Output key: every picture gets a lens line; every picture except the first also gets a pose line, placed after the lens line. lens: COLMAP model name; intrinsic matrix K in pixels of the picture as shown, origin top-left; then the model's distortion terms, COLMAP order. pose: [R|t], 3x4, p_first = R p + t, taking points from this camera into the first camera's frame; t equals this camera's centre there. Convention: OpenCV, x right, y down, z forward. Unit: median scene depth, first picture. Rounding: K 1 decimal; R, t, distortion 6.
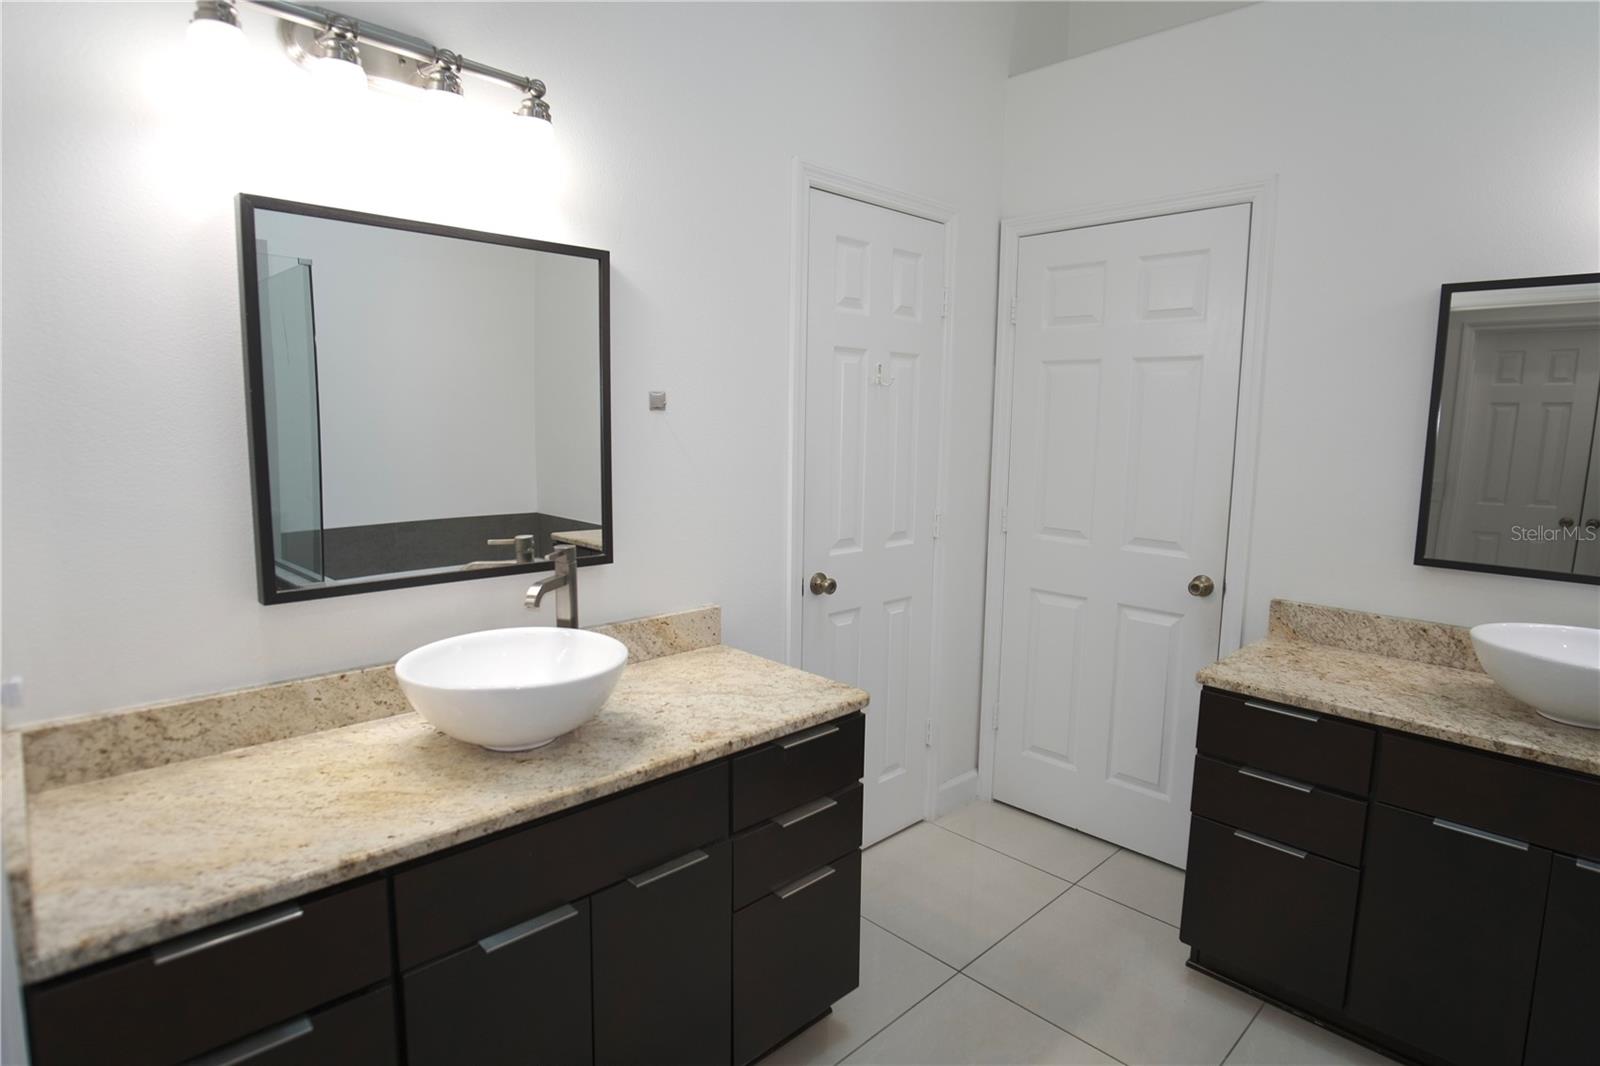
lens RADIAL K [[861.0, 0, 808.7], [0, 861.0, 525.4], [0, 0, 1]] dist [-0.005386, -0.001981]
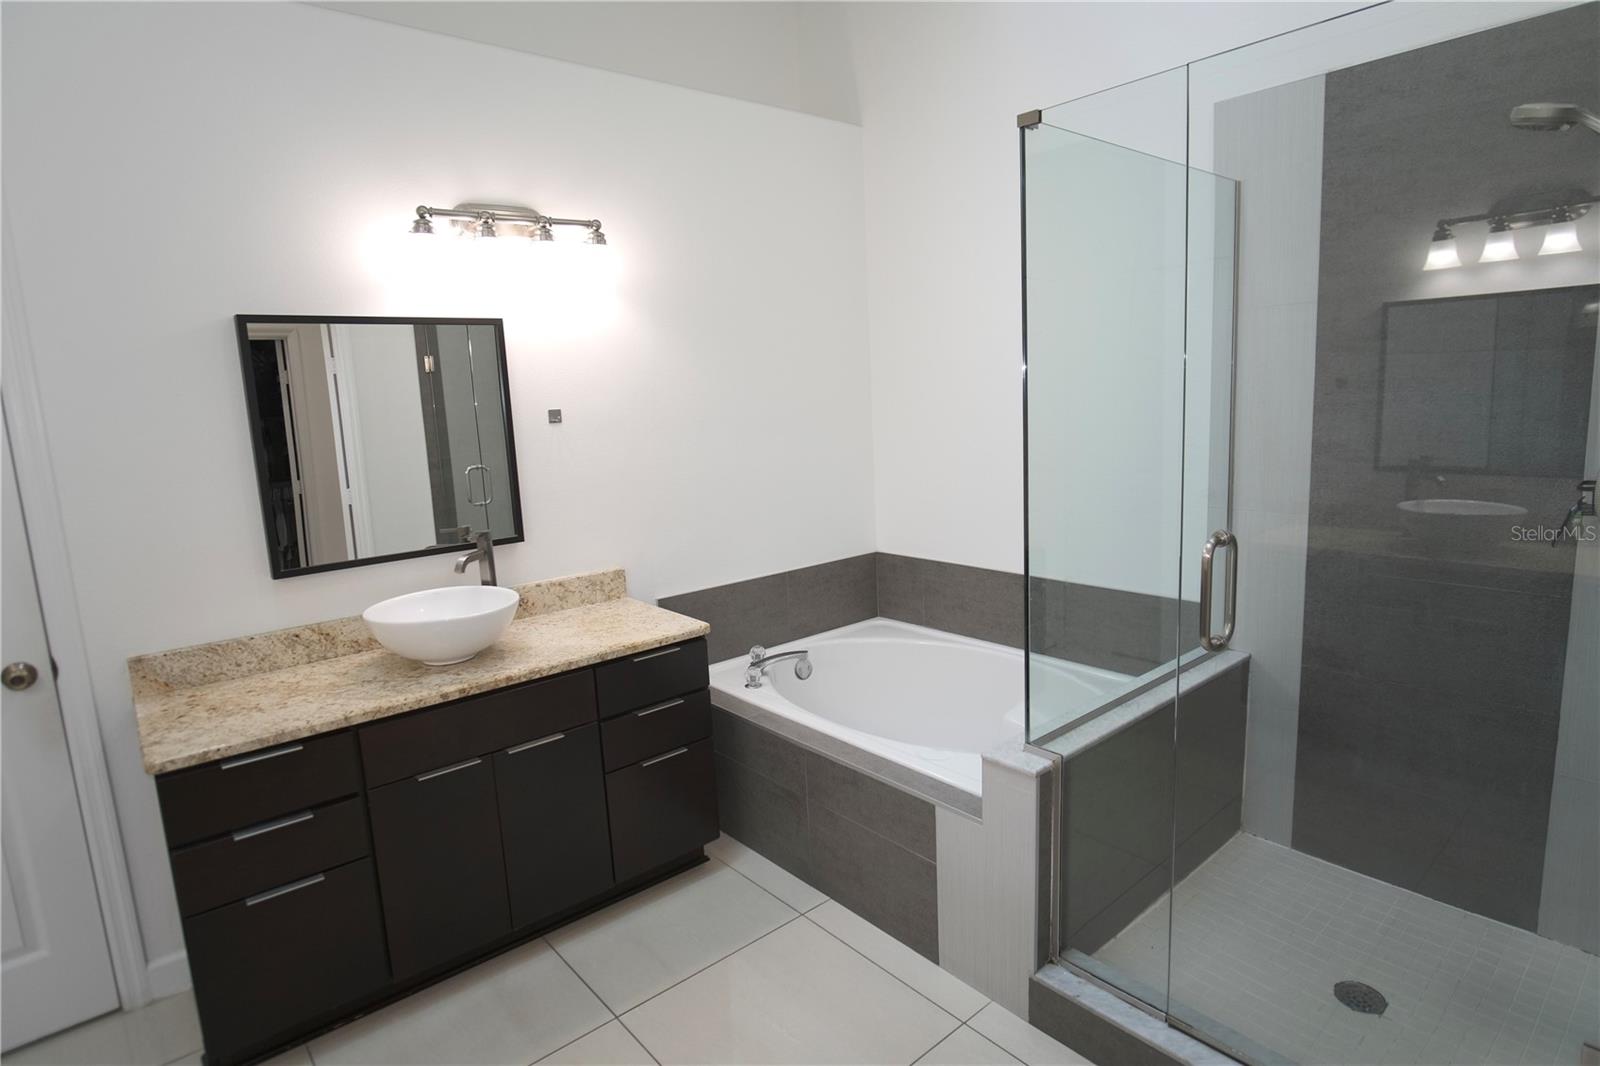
lens RADIAL K [[861.0, 0, 808.7], [0, 861.0, 525.4], [0, 0, 1]] dist [-0.005386, -0.001981]
pose [[0.071763, -0.178128, 0.981387, -0.295028], [0.172008, 0.971393, 0.163736, -0.085209], [-0.982478, 0.157056, 0.100350, 0.253523]]
